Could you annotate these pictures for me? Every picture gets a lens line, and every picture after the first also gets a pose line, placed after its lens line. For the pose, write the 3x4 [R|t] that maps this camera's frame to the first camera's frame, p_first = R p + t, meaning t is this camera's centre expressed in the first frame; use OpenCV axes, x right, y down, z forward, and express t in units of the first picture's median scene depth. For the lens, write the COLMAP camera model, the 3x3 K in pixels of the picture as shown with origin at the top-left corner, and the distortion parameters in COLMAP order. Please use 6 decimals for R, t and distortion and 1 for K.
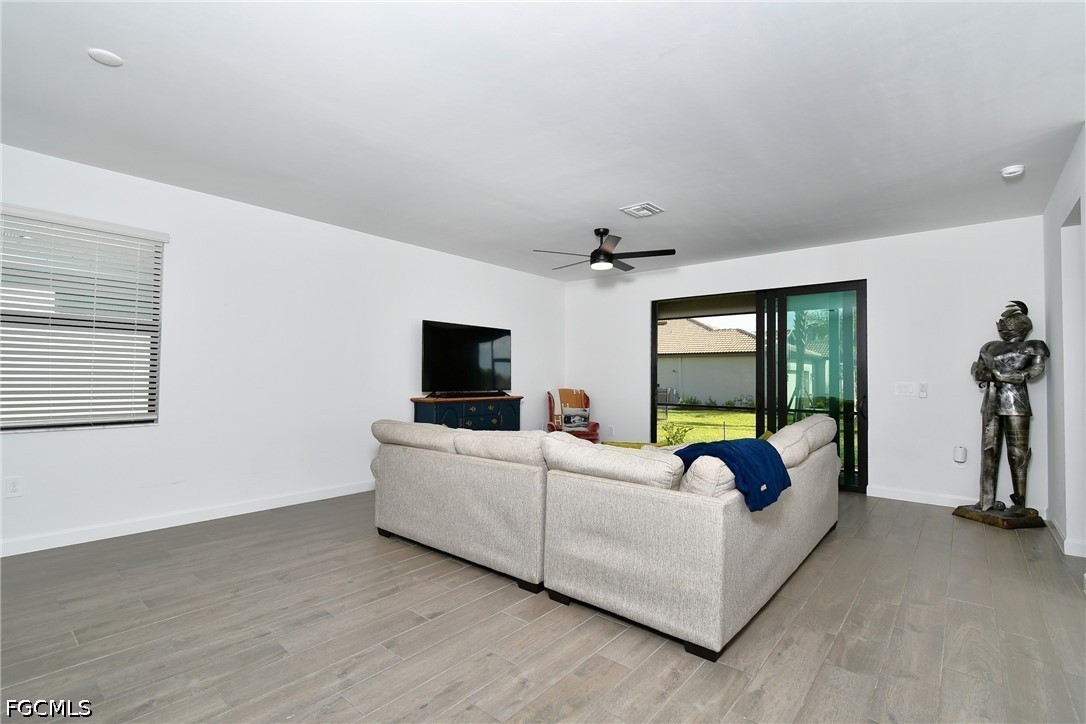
lens RADIAL K [[490.5, 0, 536.2], [0, 490.5, 369.3], [0, 0, 1]] dist [-0.001216, -0.002478]
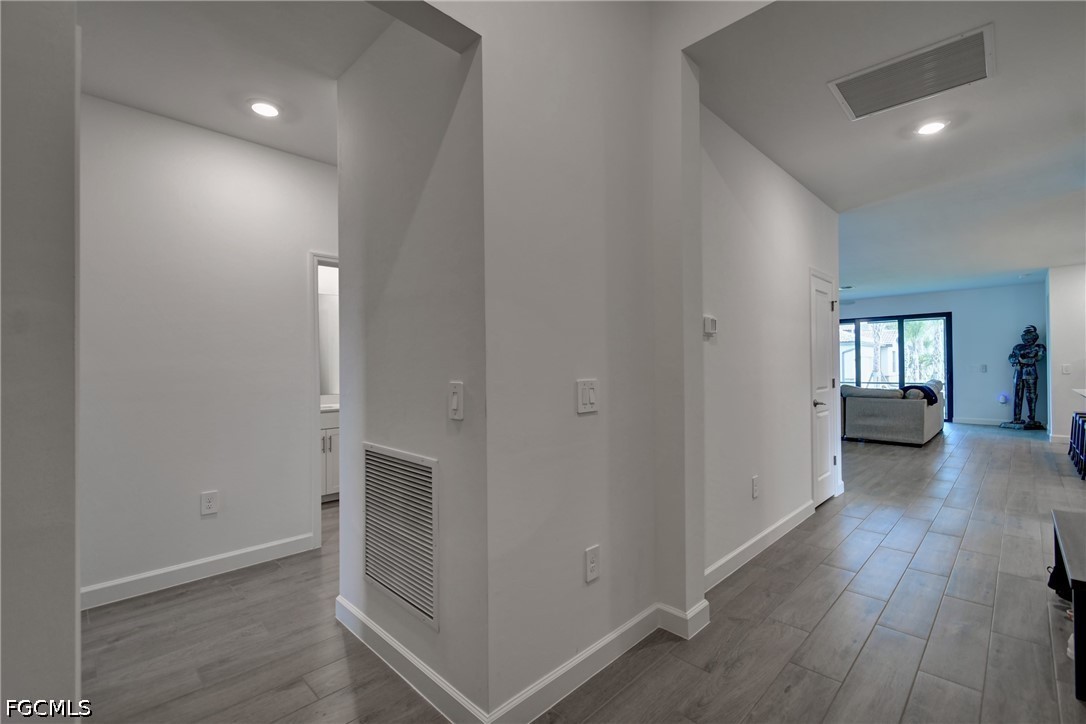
lens RADIAL K [[490.5, 0, 543.5], [0, 490.5, 362.6], [0, 0, 1]] dist [-0.001216, -0.002478]
pose [[0.997836, -0.015464, -0.063914, -1.012914], [0.016281, 0.999792, 0.012281, -0.037662], [0.063711, -0.013295, 0.997880, -1.275902]]
